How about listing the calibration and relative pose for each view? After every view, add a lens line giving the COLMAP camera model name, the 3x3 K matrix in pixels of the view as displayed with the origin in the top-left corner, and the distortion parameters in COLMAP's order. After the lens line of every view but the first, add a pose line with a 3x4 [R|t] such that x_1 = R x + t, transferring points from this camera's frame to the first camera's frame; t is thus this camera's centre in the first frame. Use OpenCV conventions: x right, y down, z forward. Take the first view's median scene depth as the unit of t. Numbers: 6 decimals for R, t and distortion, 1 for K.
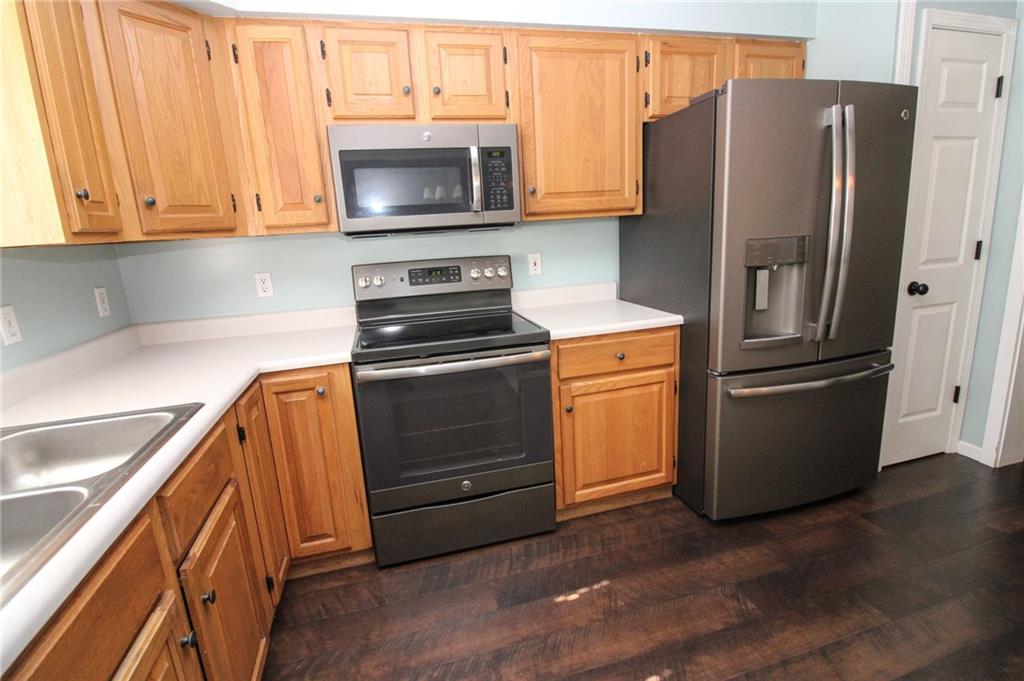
lens RADIAL K [[474.8, 0, 508.6], [0, 474.8, 332.1], [0, 0, 1]] dist [0.000285, -0.015684]
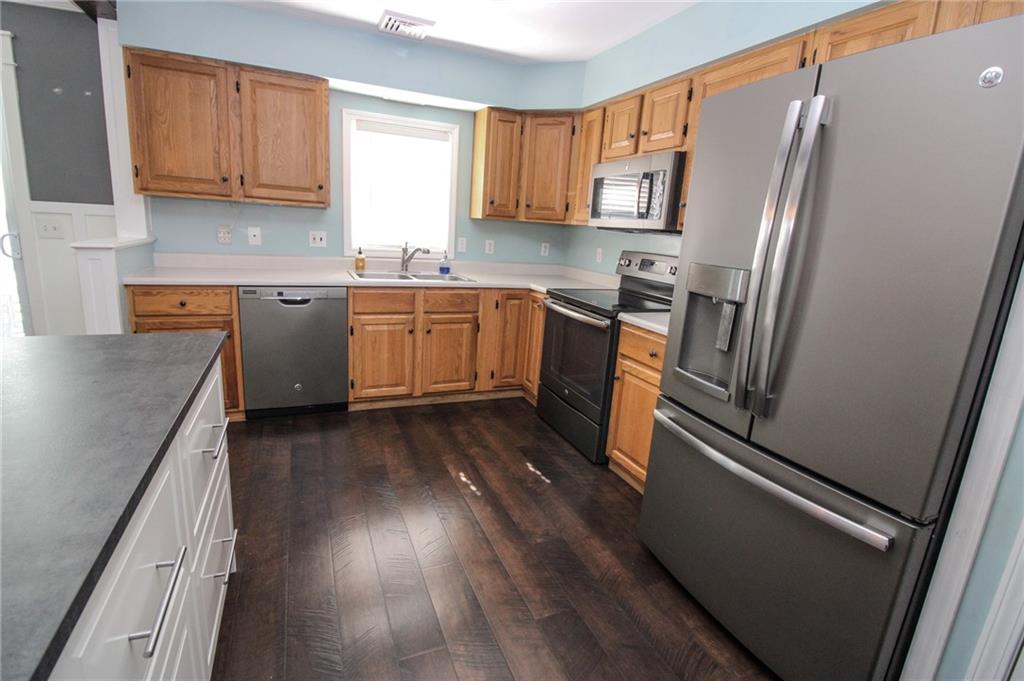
lens RADIAL K [[474.8, 0, 508.6], [0, 474.8, 332.1], [0, 0, 1]] dist [0.000285, -0.015684]
pose [[0.135029, 0.280941, -0.950178, 1.276703], [-0.279823, 0.930738, 0.235428, -0.170040], [0.950508, 0.234092, 0.204290, 0.446780]]
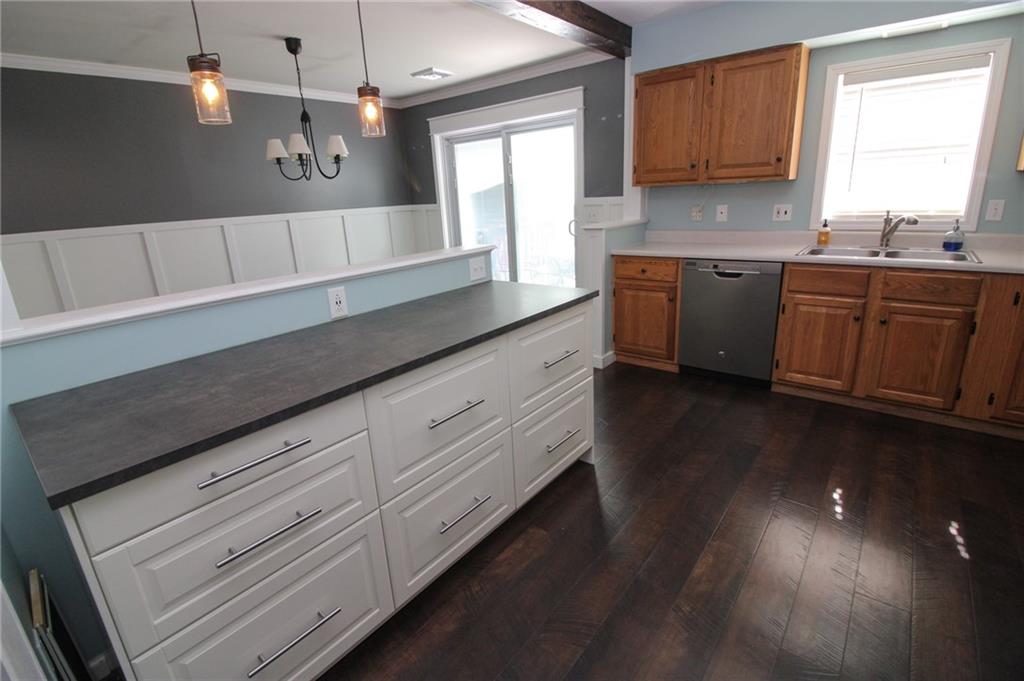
lens RADIAL K [[474.8, 0, 508.6], [0, 474.8, 332.1], [0, 0, 1]] dist [0.000285, -0.015684]
pose [[-0.810189, 0.256918, -0.526865, 1.227978], [-0.026165, 0.882081, 0.470370, -0.277260], [0.585584, 0.394874, -0.707931, 0.855141]]
